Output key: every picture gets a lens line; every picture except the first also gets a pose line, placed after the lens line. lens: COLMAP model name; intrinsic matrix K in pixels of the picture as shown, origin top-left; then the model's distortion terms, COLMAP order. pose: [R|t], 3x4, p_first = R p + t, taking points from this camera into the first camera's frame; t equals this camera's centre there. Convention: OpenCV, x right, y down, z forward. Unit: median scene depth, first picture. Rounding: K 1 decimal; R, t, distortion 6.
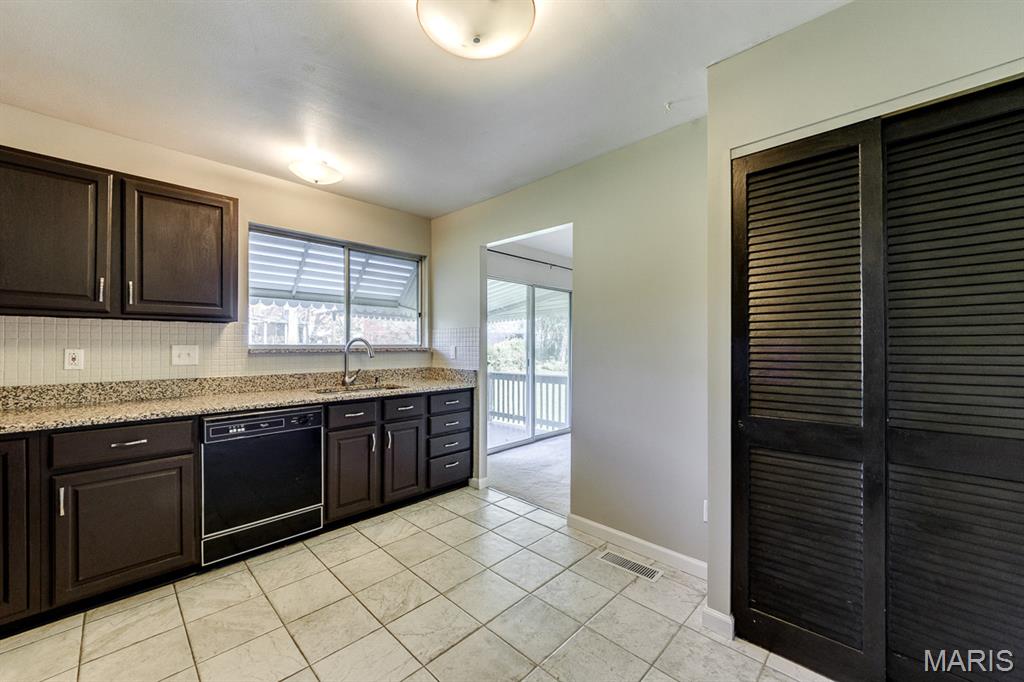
lens RADIAL K [[396.8, 0, 501.7], [0, 396.8, 344.4], [0, 0, 1]] dist [-0.002440, -0.000021]
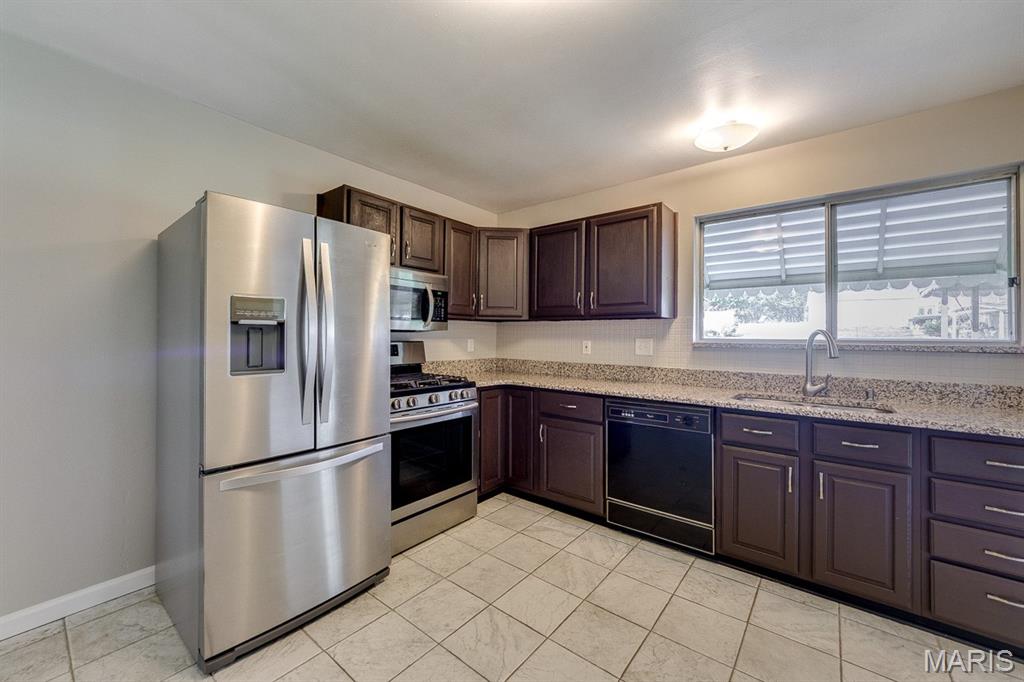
lens RADIAL K [[396.8, 0, 498.9], [0, 396.8, 329.1], [0, 0, 1]] dist [-0.002440, -0.000021]
pose [[0.097465, -0.018303, -0.995071, 0.359613], [-0.005368, 0.999807, -0.018916, -0.001255], [0.995224, 0.007185, 0.097348, 0.464439]]
